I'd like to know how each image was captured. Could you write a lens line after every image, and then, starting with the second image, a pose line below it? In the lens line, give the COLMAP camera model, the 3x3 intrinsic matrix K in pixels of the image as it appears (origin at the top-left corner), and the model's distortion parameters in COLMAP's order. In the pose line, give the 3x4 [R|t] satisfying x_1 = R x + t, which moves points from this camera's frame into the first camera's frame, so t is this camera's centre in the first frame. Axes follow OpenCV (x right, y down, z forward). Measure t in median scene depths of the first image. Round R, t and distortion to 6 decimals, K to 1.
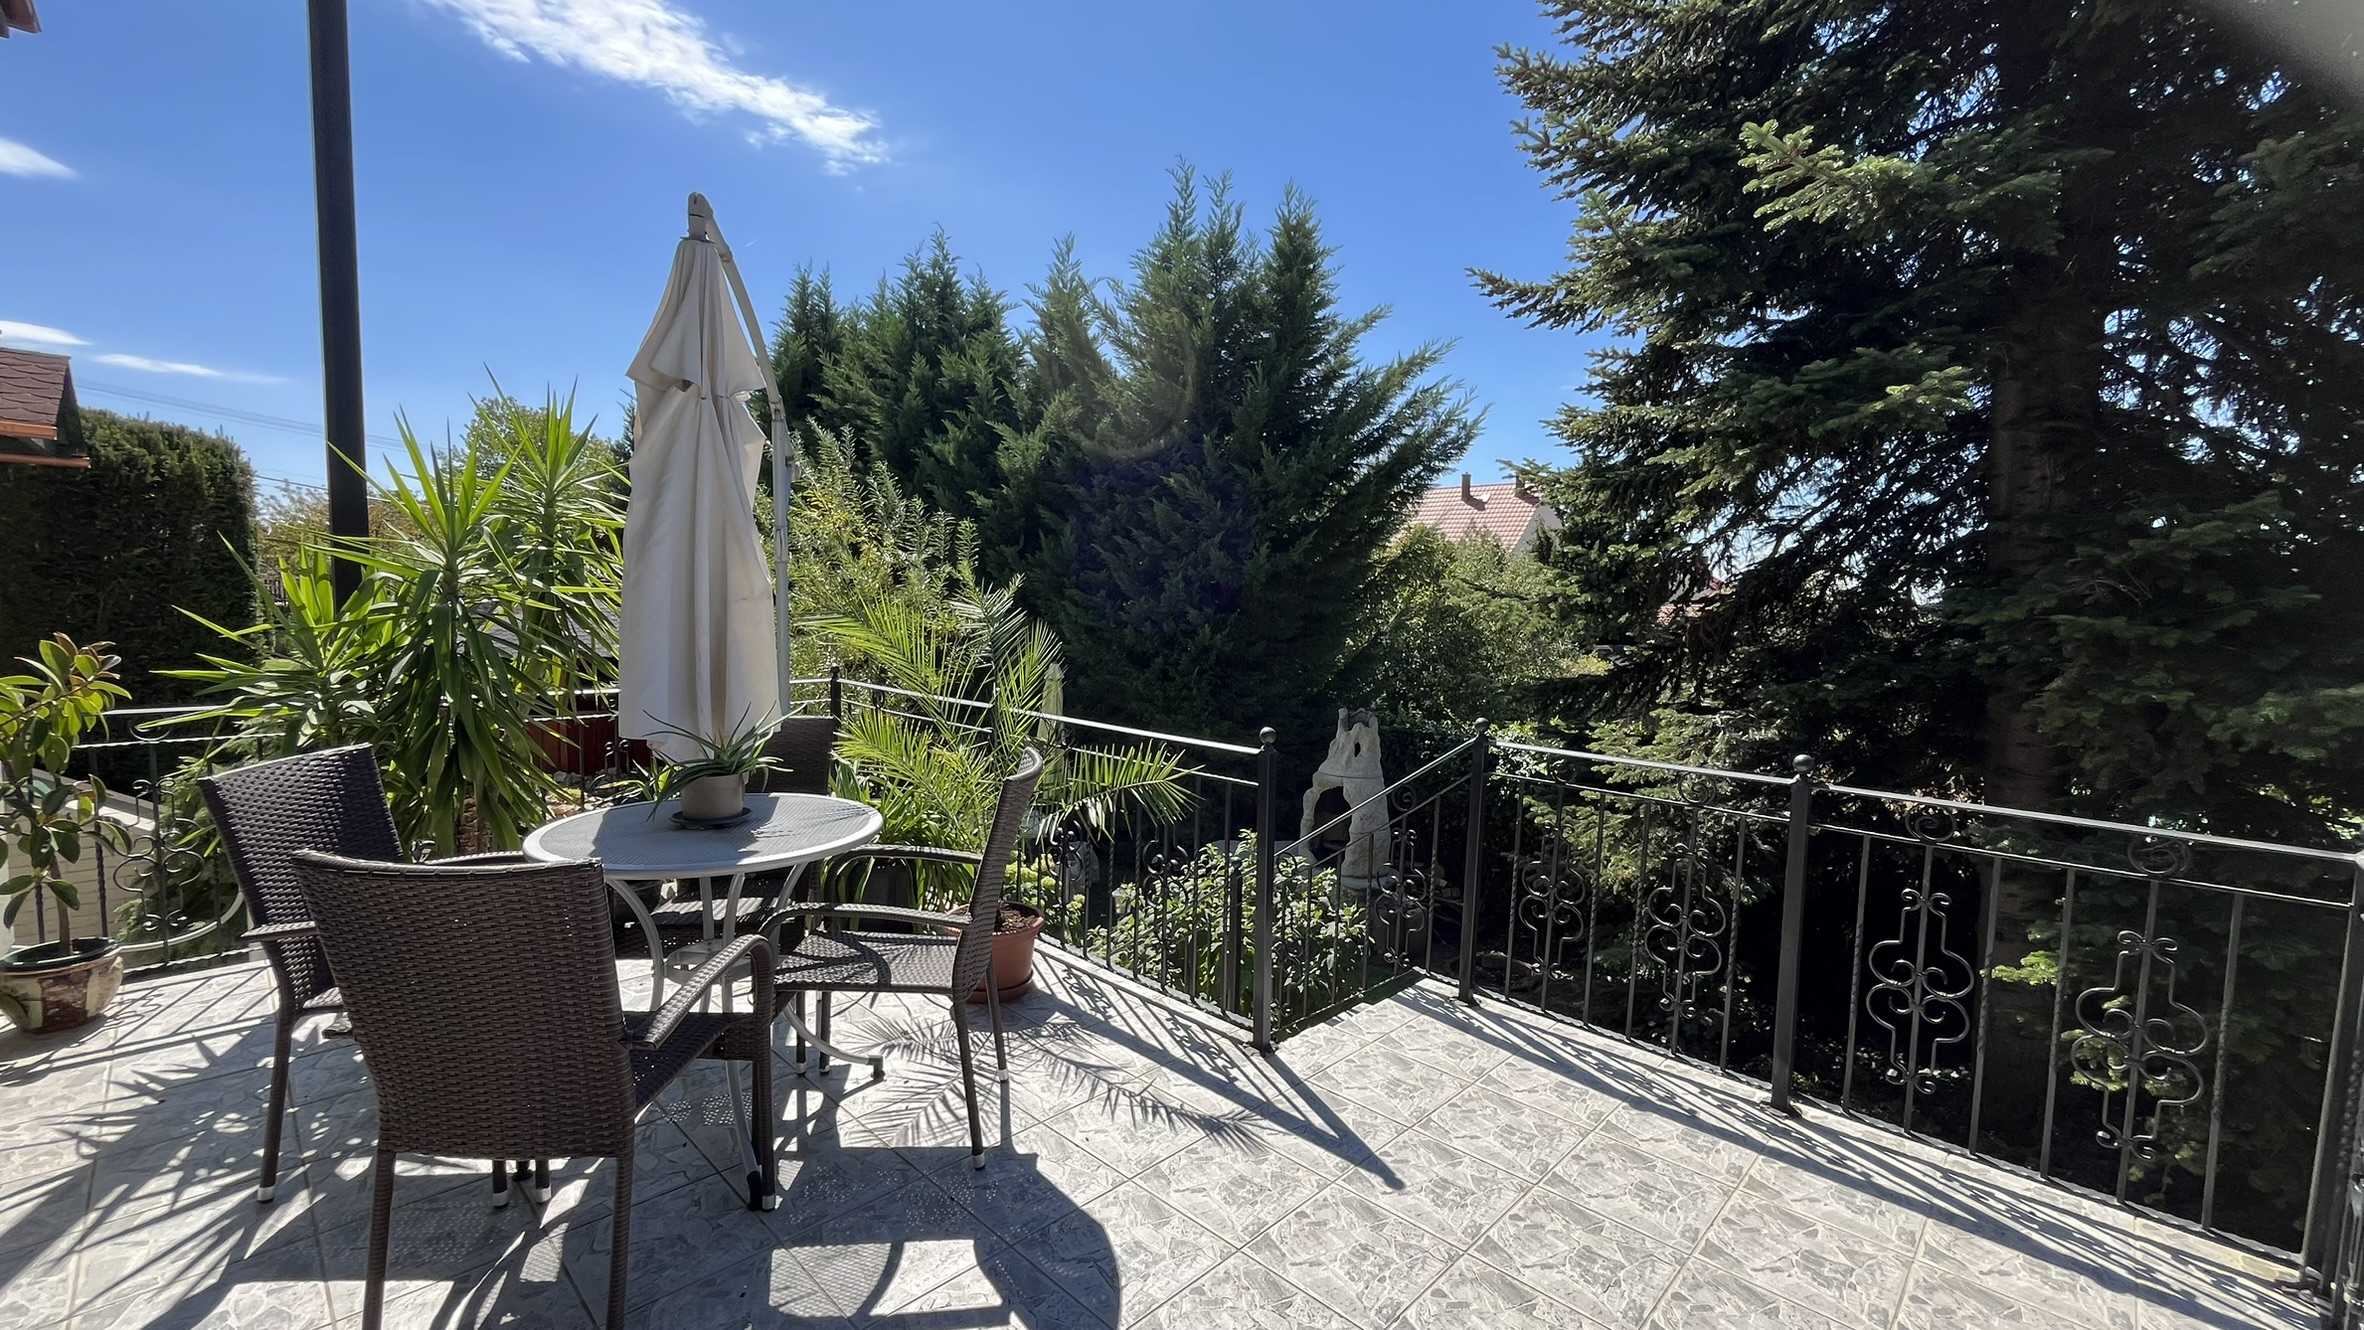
lens RADIAL K [[965.0, 0, 1182.0], [0, 965.0, 665.0], [0, 0, 1]] dist [-0.002475, 0.000728]
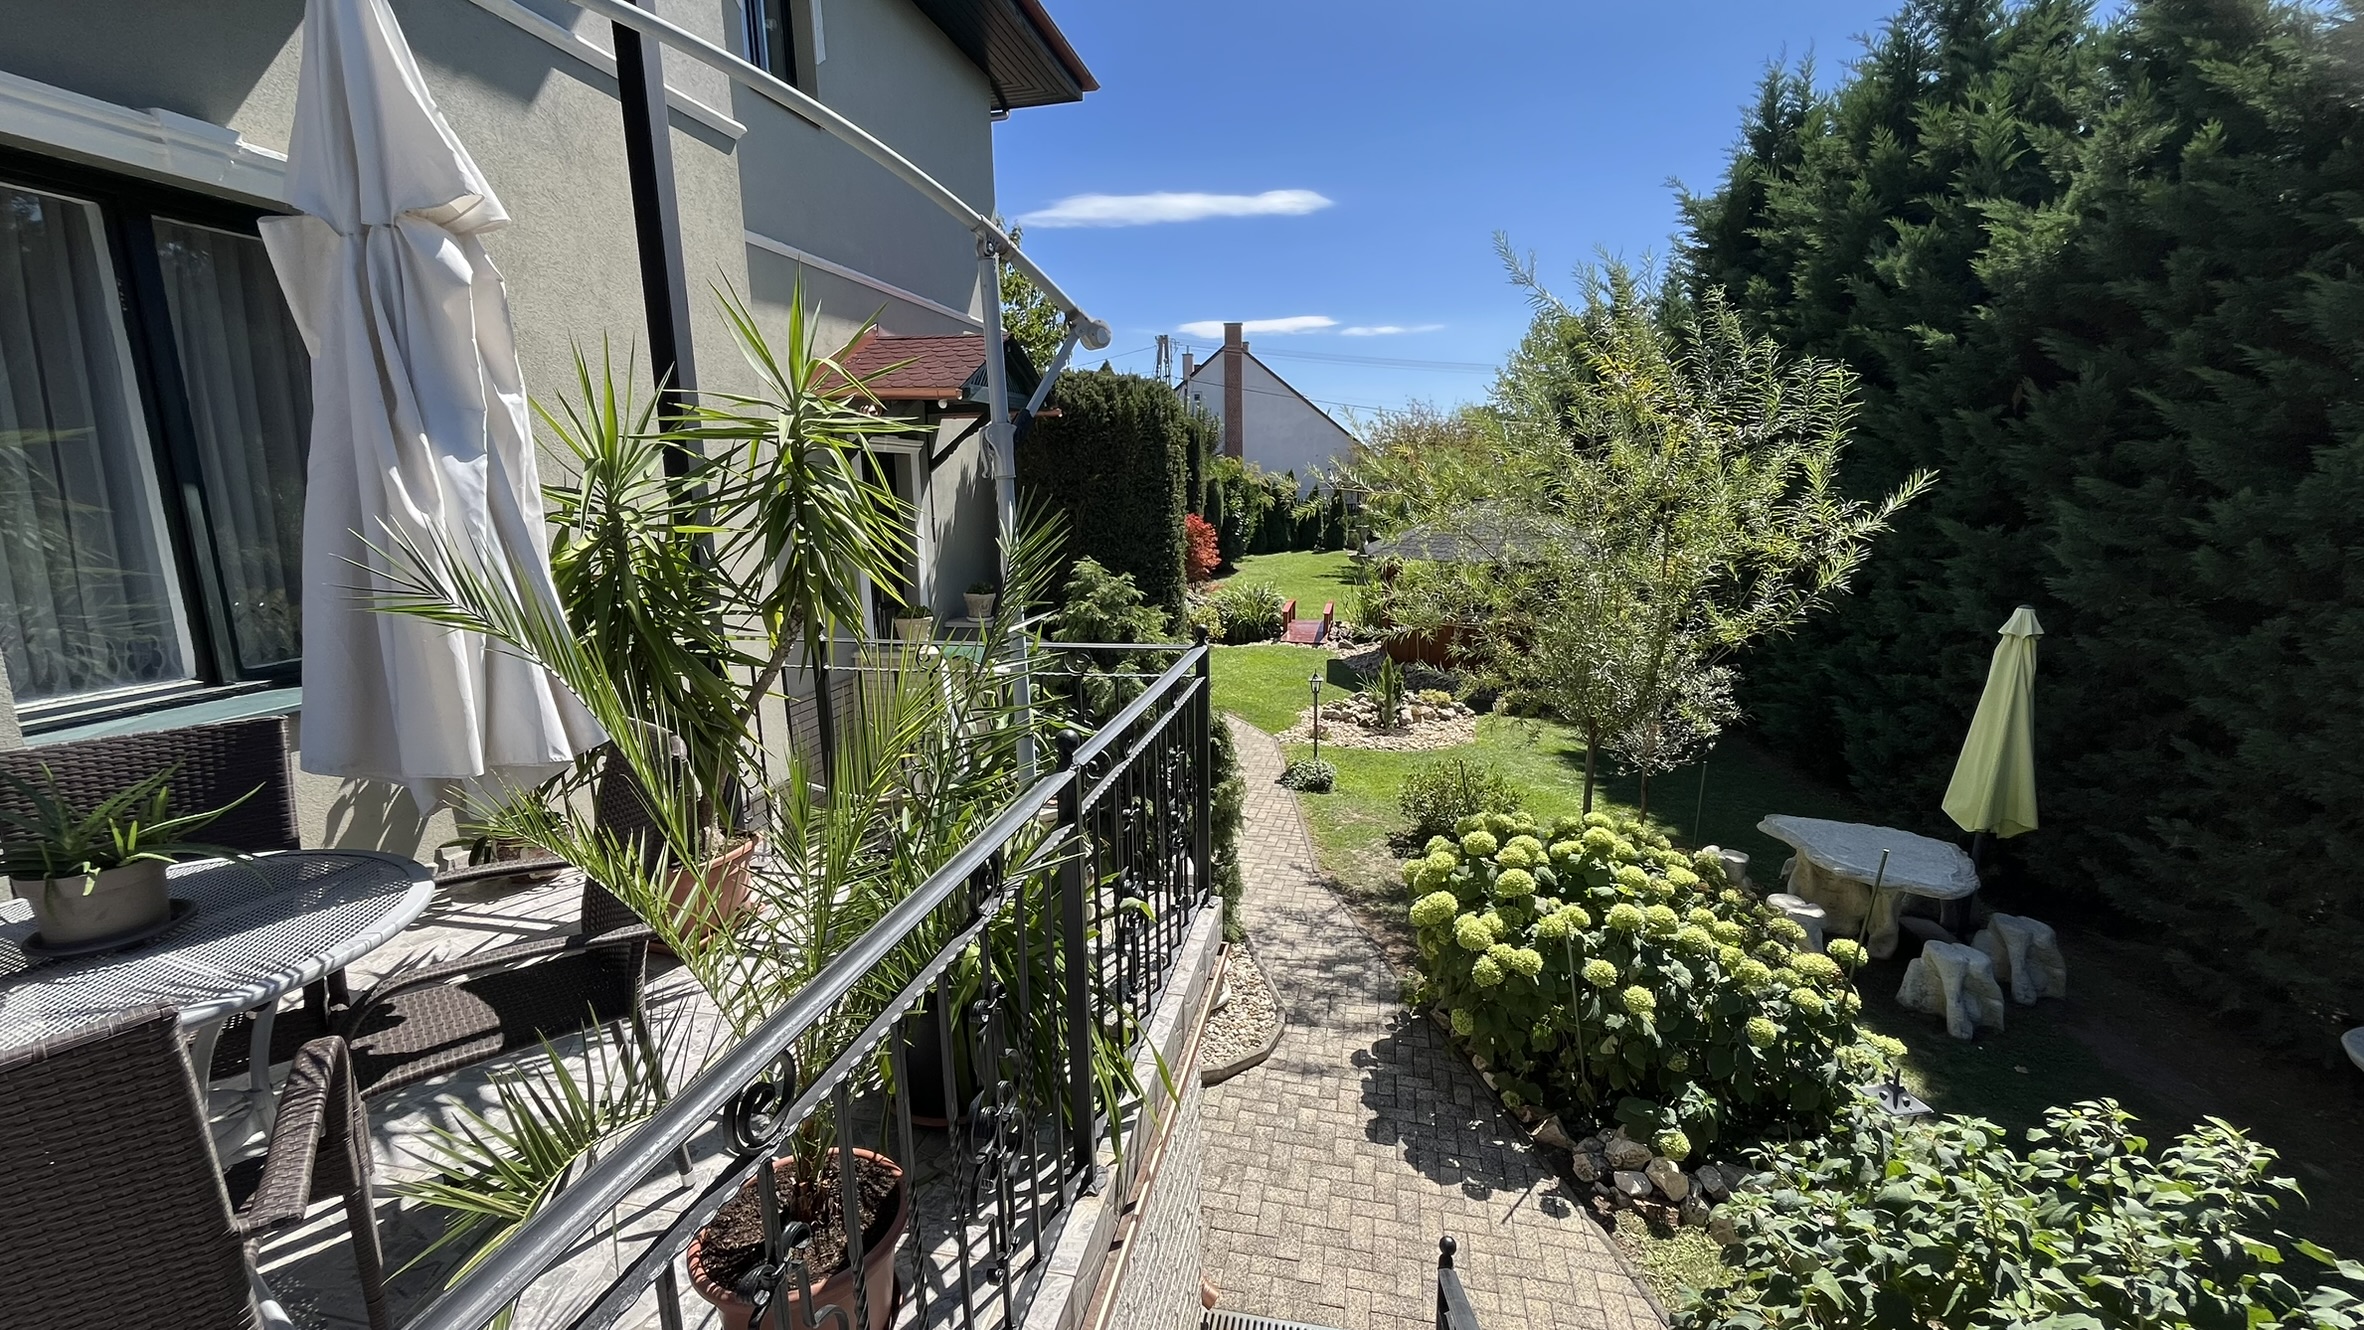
lens RADIAL K [[965.0, 0, 1182.0], [0, 965.0, 665.0], [0, 0, 1]] dist [-0.002475, 0.000728]
pose [[0.540321, 0.125019, -0.832120, 0.078250], [-0.035067, 0.991388, 0.126178, -0.023122], [0.840728, -0.038997, 0.540051, 0.259773]]
